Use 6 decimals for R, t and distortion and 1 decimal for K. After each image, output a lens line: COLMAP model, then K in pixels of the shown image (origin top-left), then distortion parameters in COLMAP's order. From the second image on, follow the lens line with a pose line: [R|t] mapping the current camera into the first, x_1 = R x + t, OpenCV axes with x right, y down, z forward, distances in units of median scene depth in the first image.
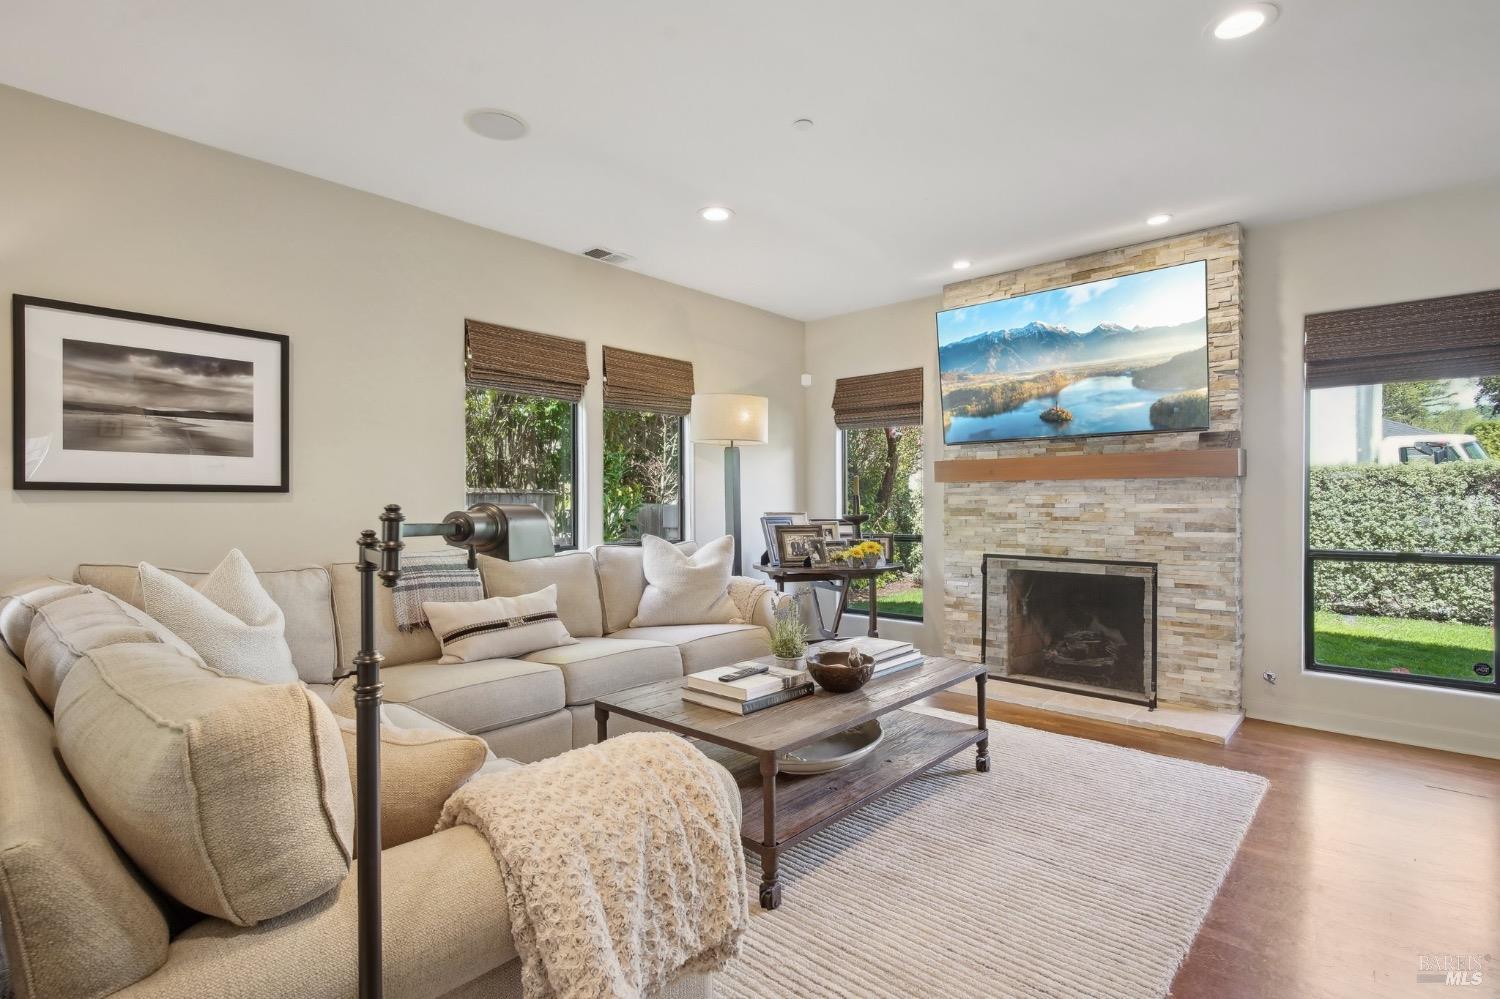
lens RADIAL K [[730.8, 0, 747.0], [0, 730.8, 506.5], [0, 0, 1]] dist [0.010983, -0.003356]
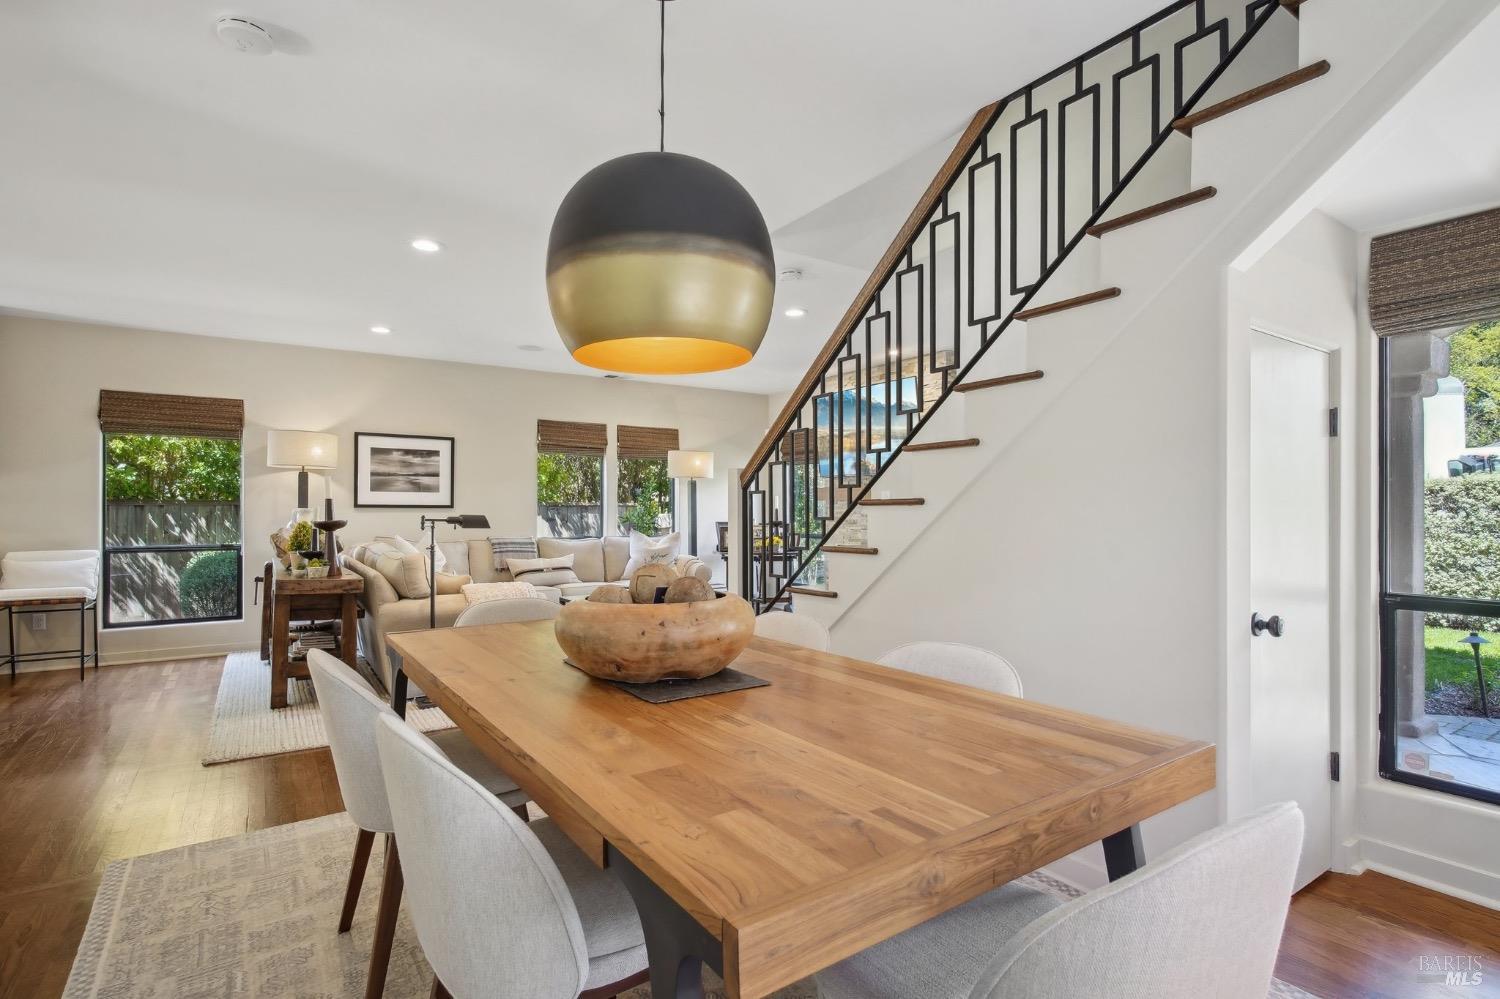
lens RADIAL K [[730.8, 0, 748.9], [0, 730.8, 514.1], [0, 0, 1]] dist [0.010983, -0.003356]
pose [[0.969482, 0.004318, -0.245126, 0.574592], [-0.004509, 0.999990, -0.000218, -0.003772], [0.245123, 0.001317, 0.969491, -0.680067]]
